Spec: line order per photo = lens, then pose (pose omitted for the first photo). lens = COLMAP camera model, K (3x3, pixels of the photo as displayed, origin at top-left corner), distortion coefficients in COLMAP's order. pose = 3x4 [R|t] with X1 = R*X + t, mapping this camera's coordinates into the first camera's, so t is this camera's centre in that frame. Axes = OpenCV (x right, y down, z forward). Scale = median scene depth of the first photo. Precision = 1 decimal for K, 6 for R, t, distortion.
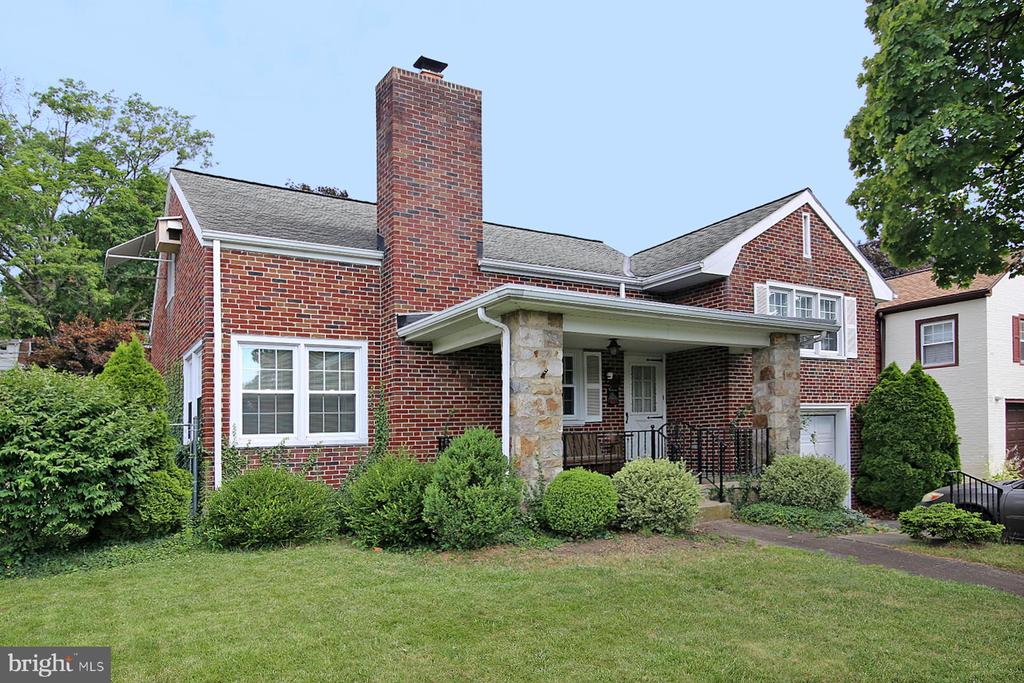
lens RADIAL K [[651.1, 0, 567.3], [0, 651.1, 401.0], [0, 0, 1]] dist [-0.025163, 0.007171]
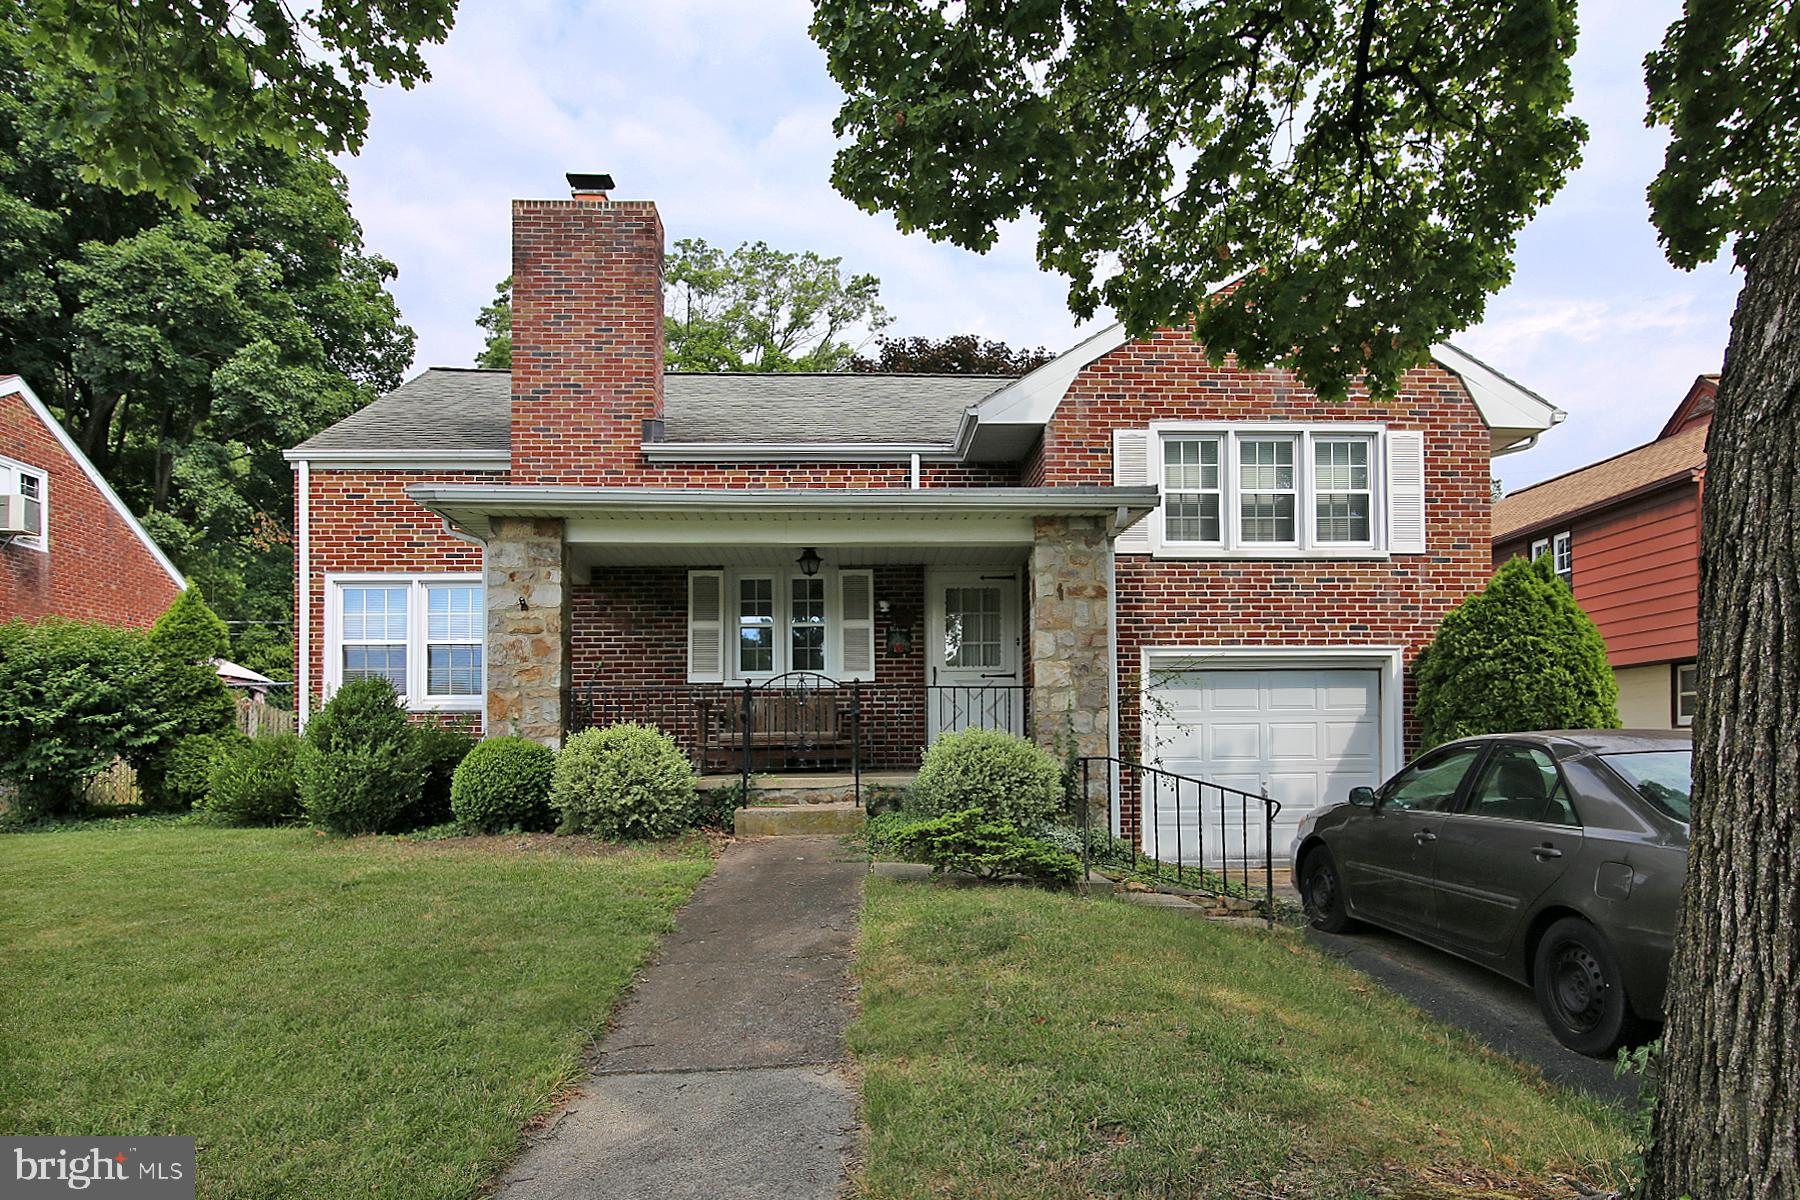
lens RADIAL K [[1144.4, 0, 999.3], [0, 1144.4, 645.8], [0, 0, 1]] dist [-0.025163, 0.007171]
pose [[0.882801, -0.024460, -0.469109, 0.759782], [0.012288, 0.999504, -0.028992, 0.034650], [0.469586, 0.019829, 0.882664, 0.112206]]
